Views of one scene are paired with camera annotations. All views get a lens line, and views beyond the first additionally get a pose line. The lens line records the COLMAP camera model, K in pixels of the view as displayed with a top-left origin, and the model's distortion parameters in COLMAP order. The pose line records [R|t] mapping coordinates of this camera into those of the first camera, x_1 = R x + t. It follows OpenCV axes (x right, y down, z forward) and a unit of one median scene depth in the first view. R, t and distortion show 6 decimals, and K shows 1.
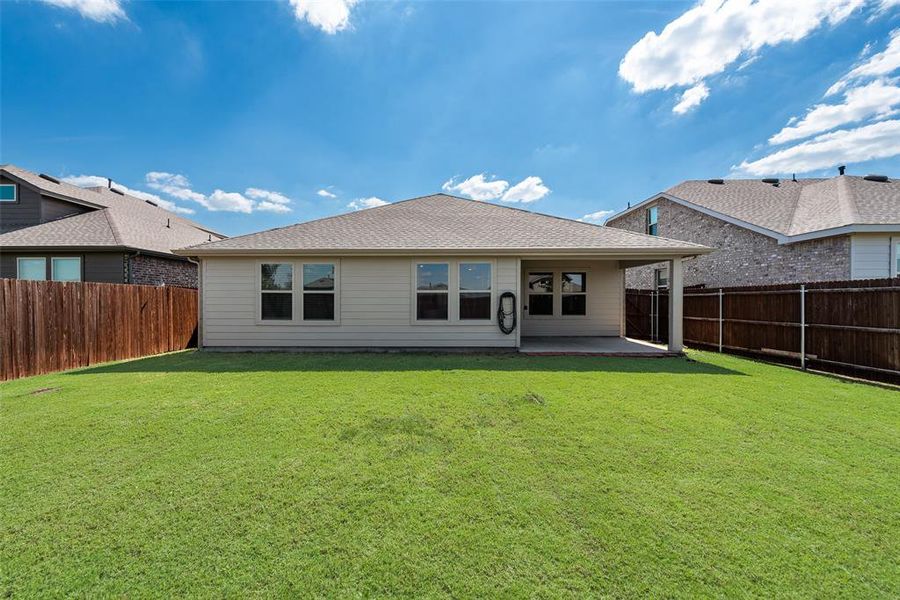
lens RADIAL K [[364.2, 0, 443.0], [0, 364.2, 301.8], [0, 0, 1]] dist [0.009690, 0.000119]
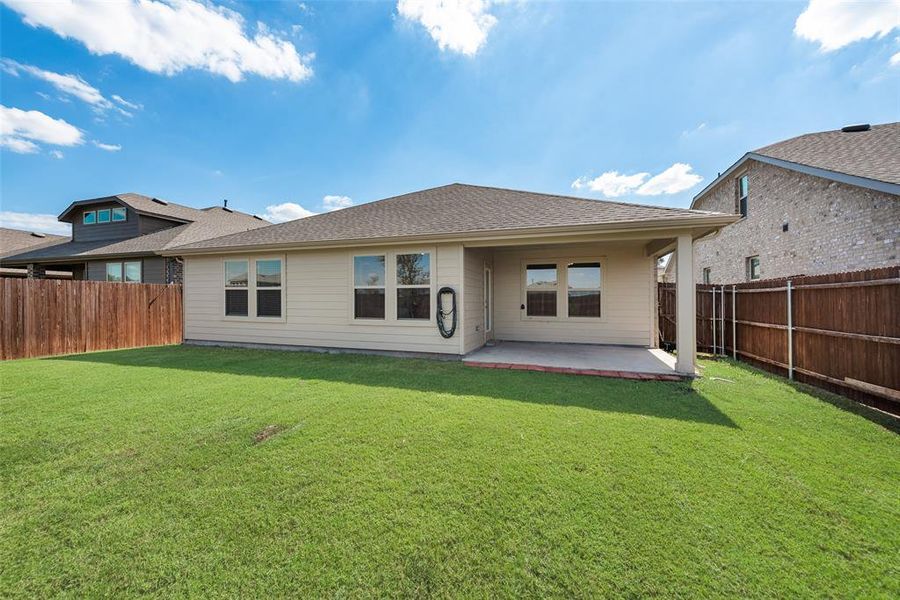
lens RADIAL K [[349.7, 0, 462.6], [0, 349.7, 295.9], [0, 0, 1]] dist [0.009192, -0.001805]
pose [[0.951402, 0.000076, -0.307953, 0.416371], [-0.004749, 0.999885, -0.014427, 0.004257], [0.307916, 0.015189, 0.951292, 0.237198]]
